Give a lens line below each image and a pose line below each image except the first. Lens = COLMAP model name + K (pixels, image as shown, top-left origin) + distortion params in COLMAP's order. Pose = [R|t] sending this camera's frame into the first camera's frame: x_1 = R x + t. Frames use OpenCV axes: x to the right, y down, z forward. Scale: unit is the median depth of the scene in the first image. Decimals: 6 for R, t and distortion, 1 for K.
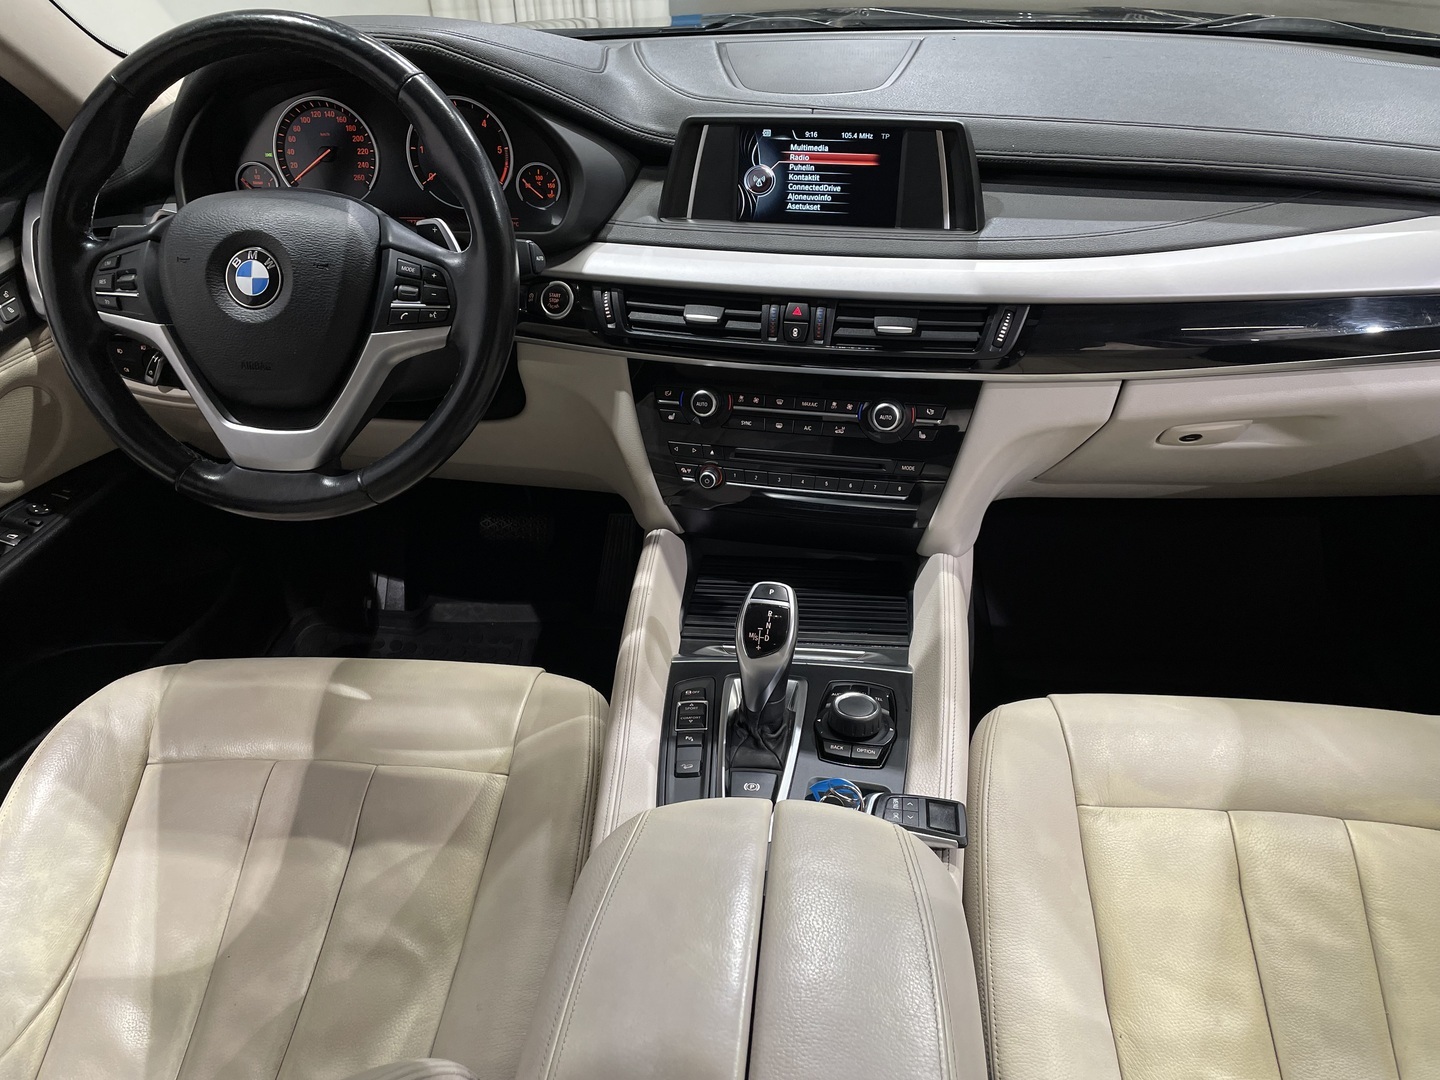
lens RADIAL K [[1104.4, 0, 725.8], [0, 1104.4, 514.5], [0, 0, 1]] dist [0.111301, -0.152972]
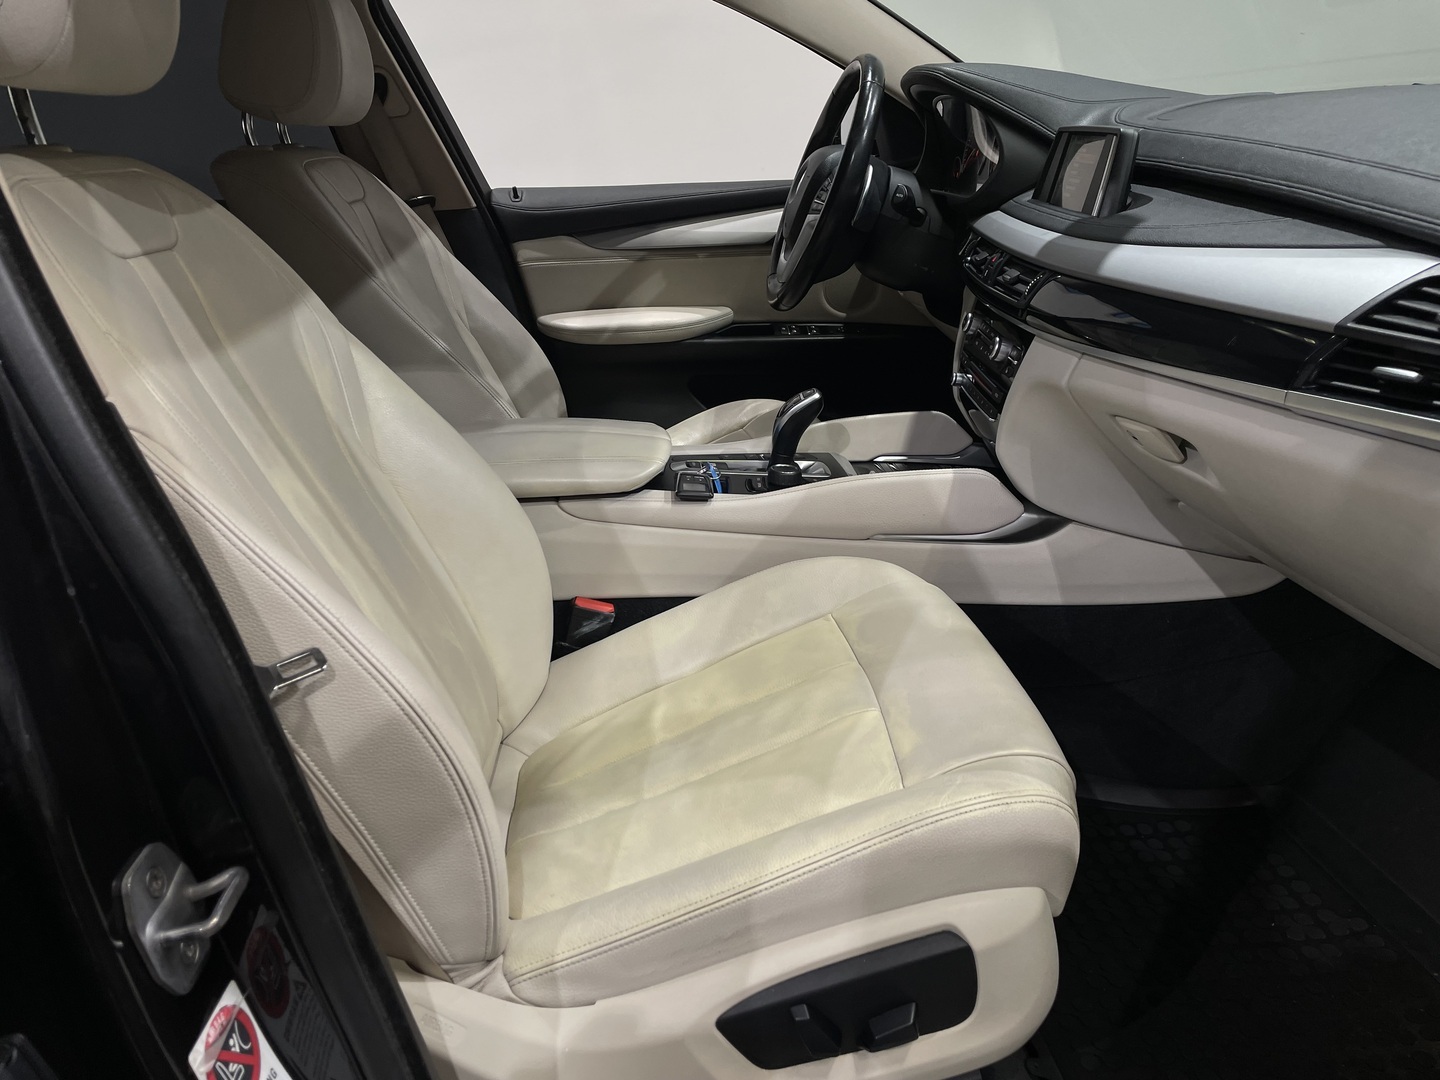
lens RADIAL K [[1104.4, 0, 725.8], [0, 1104.4, 514.5], [0, 0, 1]] dist [0.111301, -0.152972]
pose [[0.218864, 0.342869, -0.913531, 1.284956], [-0.461768, 0.861151, 0.212579, -0.052945], [0.859575, 0.375313, 0.346801, 0.353458]]
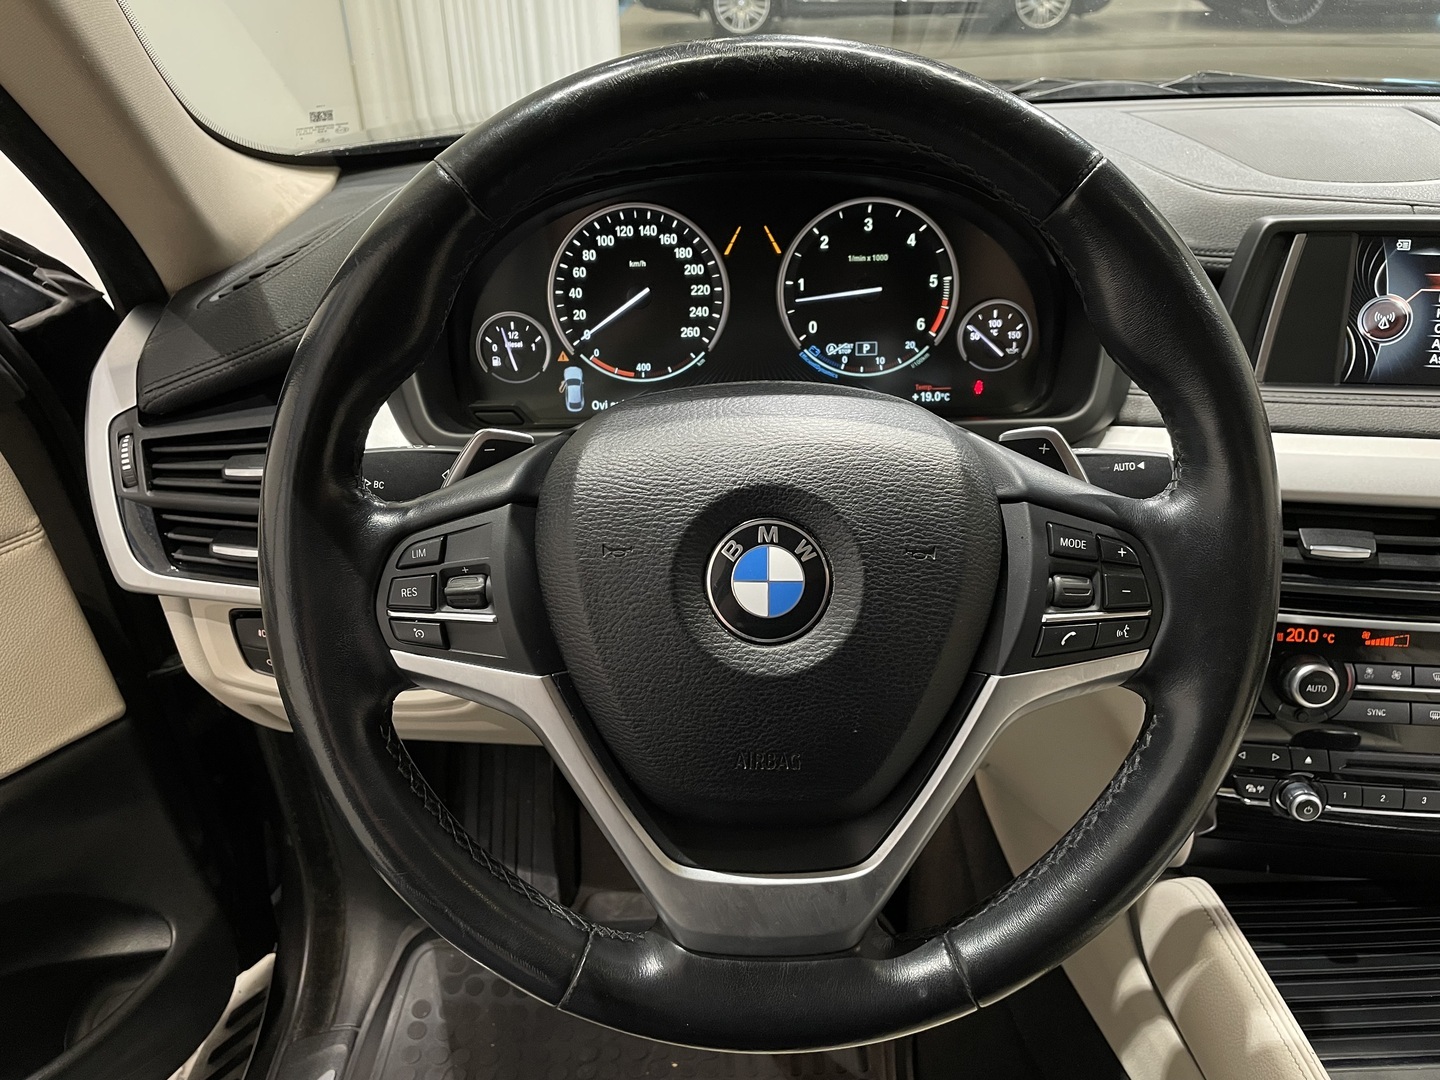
lens RADIAL K [[1104.4, 0, 725.8], [0, 1104.4, 514.5], [0, 0, 1]] dist [0.111301, -0.152972]
pose [[0.990002, -0.047850, 0.132689, -0.418518], [0.056485, 0.996470, -0.062100, -0.176184], [-0.129249, 0.068974, 0.989210, 0.444697]]
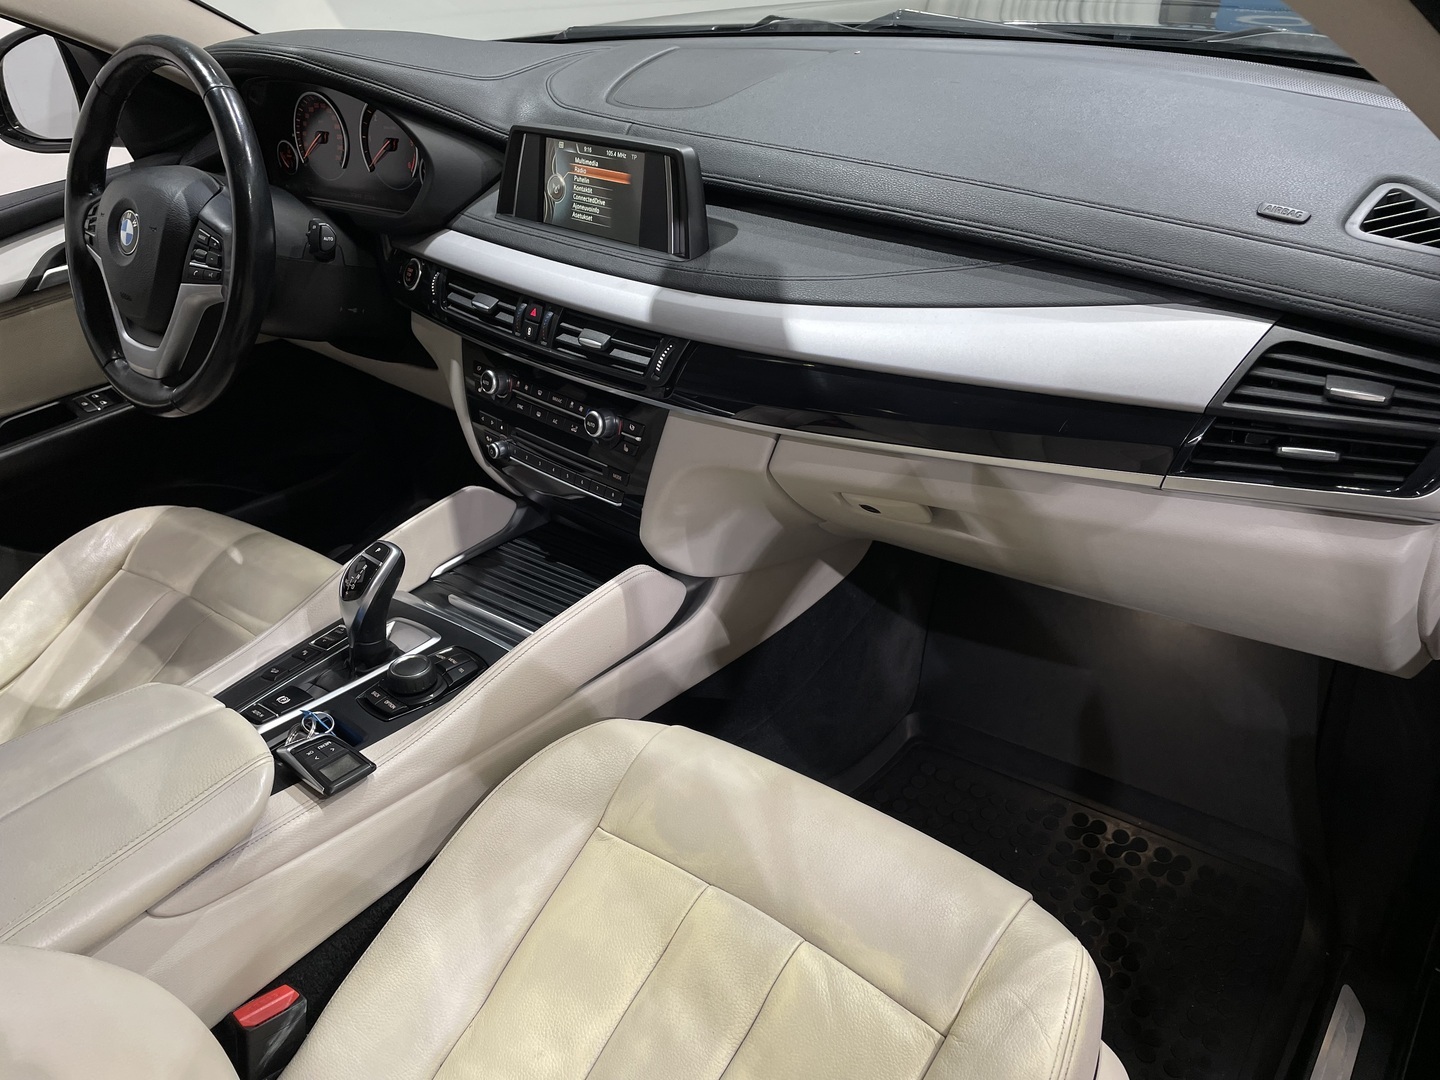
lens RADIAL K [[1104.4, 0, 725.8], [0, 1104.4, 514.5], [0, 0, 1]] dist [0.111301, -0.152972]
pose [[0.857026, 0.218669, -0.466574, 0.750719], [-0.200026, 0.975663, 0.089846, -0.121592], [0.474865, 0.016326, 0.879907, 0.131217]]
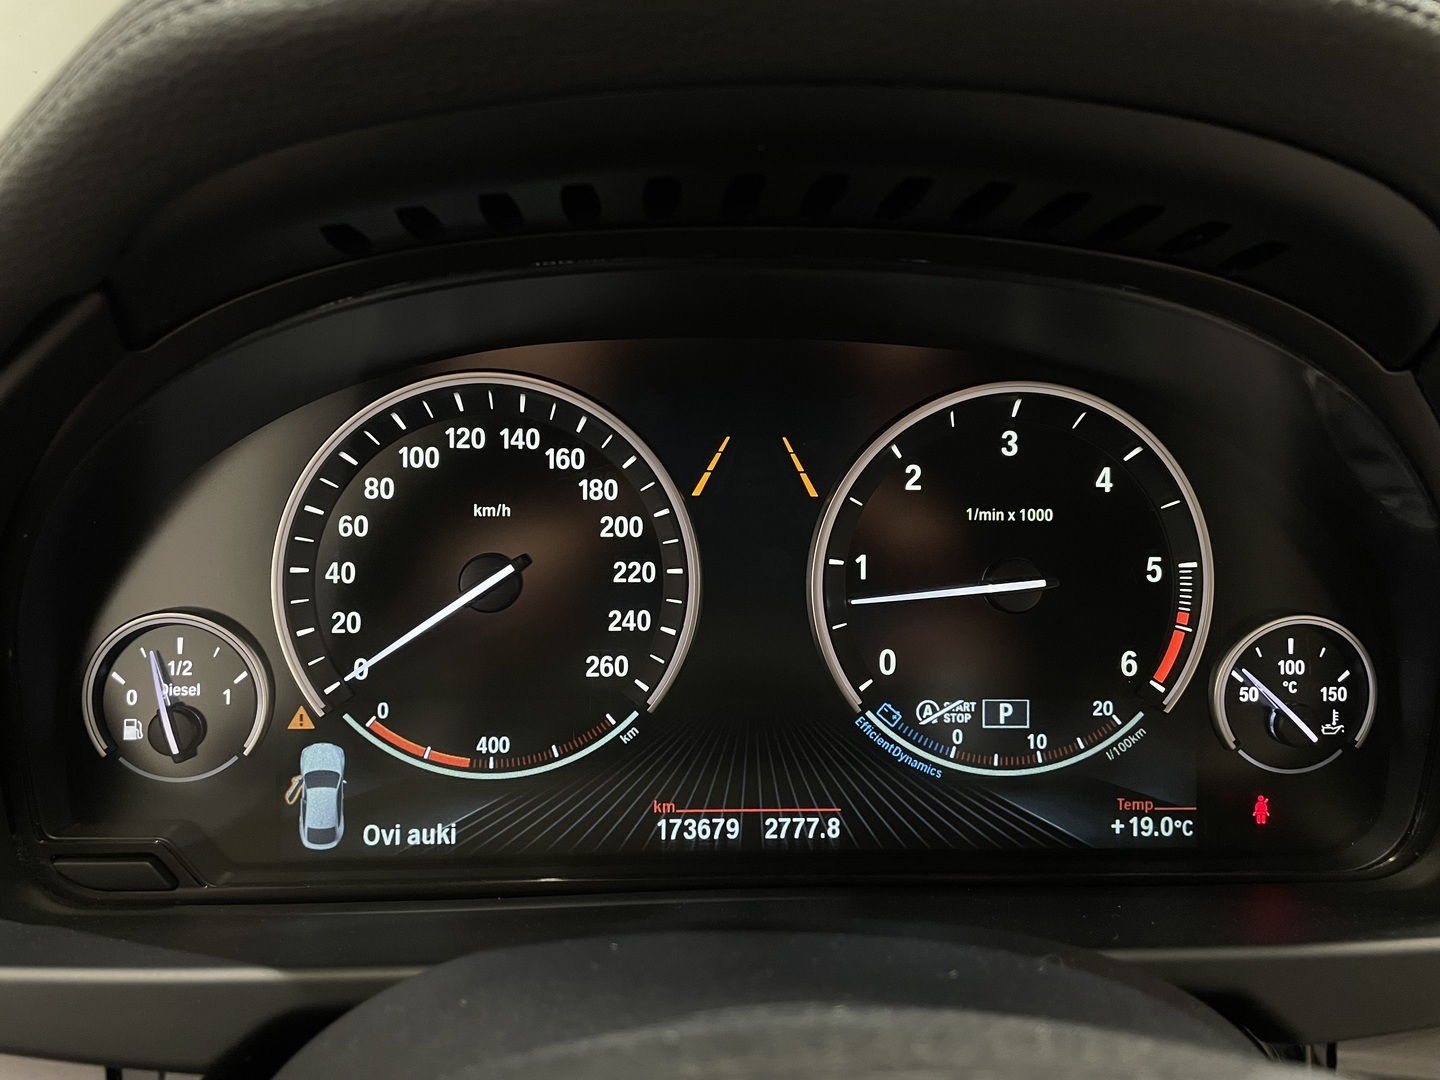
lens RADIAL K [[1104.4, 0, 725.8], [0, 1104.4, 514.5], [0, 0, 1]] dist [0.111301, -0.152972]
pose [[0.982168, 0.016979, 0.187238, -0.372593], [0.041851, 0.951179, -0.305788, -0.271494], [-0.183289, 0.308171, 0.933507, 0.794592]]
